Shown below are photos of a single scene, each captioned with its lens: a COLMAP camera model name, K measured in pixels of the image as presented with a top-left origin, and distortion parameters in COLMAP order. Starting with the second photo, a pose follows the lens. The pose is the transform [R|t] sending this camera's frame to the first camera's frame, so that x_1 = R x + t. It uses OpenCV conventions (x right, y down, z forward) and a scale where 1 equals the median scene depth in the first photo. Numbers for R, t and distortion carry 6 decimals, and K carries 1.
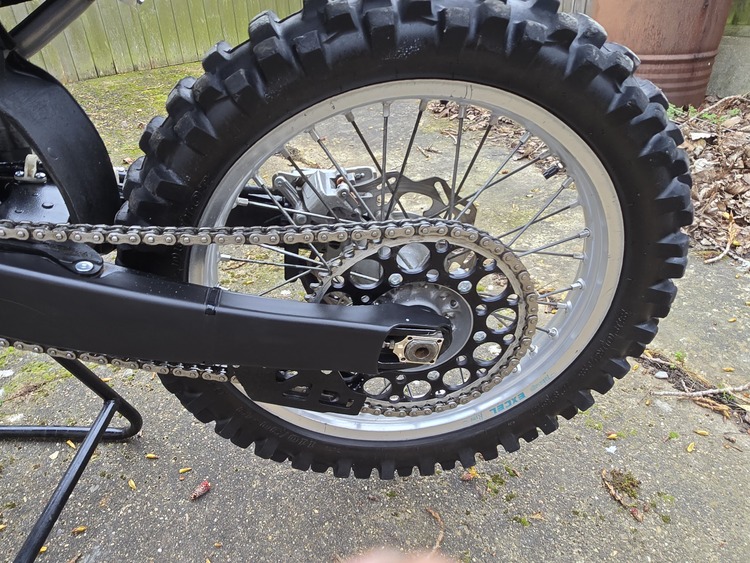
lens RADIAL K [[498.5, 0, 375.4], [0, 498.5, 280.5], [0, 0, 1]] dist [-0.009007, 0.006297]
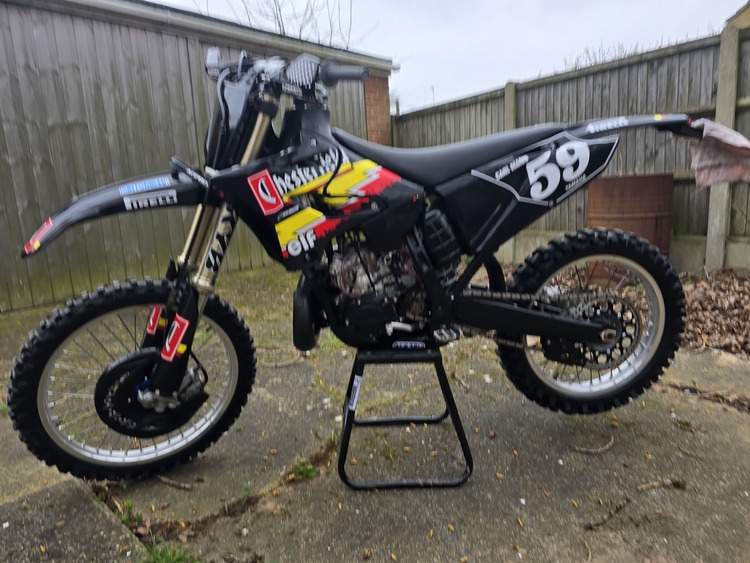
lens RADIAL K [[515.7, 0, 374.6], [0, 515.7, 283.5], [0, 0, 1]] dist [0.062132, -0.054157]
pose [[0.998153, -0.006996, 0.060347, -1.440072], [0.028760, 0.929401, -0.367950, 0.914217], [-0.053512, 0.369006, 0.927885, -1.893499]]
